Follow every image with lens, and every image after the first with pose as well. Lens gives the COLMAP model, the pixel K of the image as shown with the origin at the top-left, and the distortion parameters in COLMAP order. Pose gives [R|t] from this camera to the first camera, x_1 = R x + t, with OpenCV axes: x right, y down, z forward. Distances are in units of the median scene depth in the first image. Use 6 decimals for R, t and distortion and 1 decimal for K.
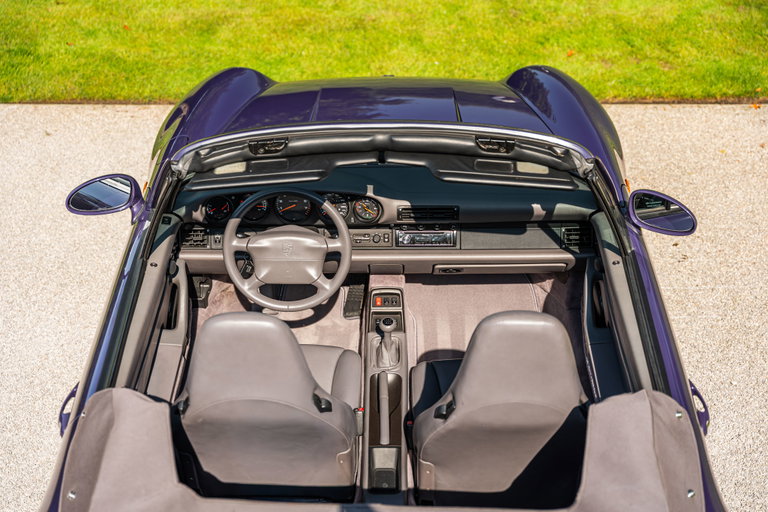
lens RADIAL K [[1266.8, 0, 384.0], [0, 1266.8, 256.0], [0, 0, 1]] dist [0.156655, 0.026858]
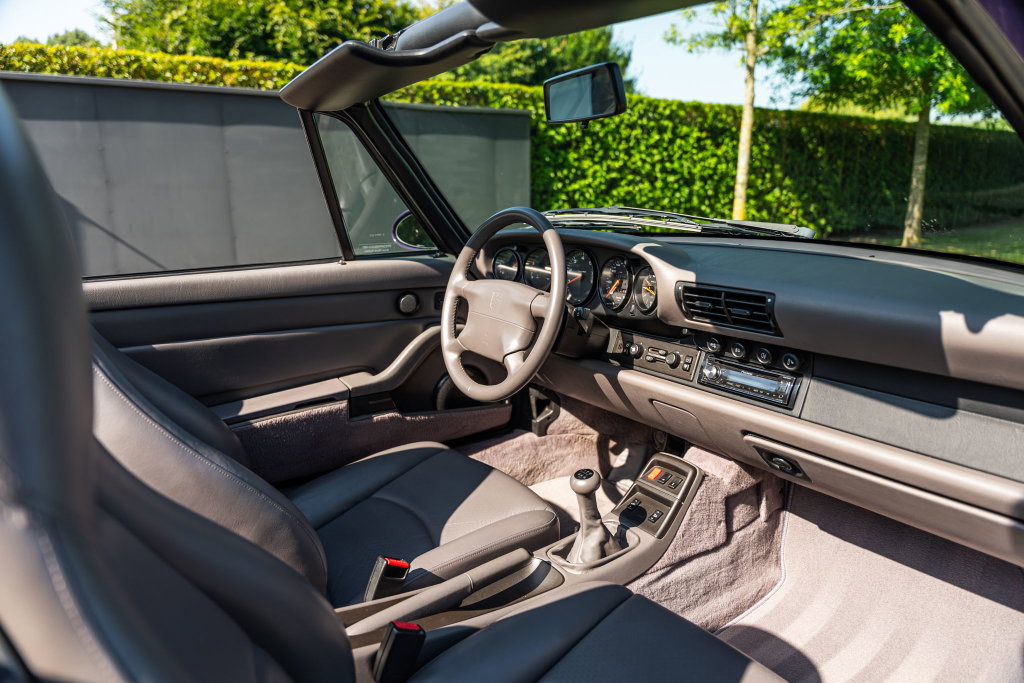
lens RADIAL K [[683.6, 0, 510.8], [0, 683.6, 301.3], [0, 0, 1]] dist [0.000142, 0.000215]
pose [[0.573093, 0.137587, -0.807858, 0.211624], [-0.432751, 0.887955, -0.155764, 0.045772], [0.695911, 0.438868, 0.568421, 0.800376]]
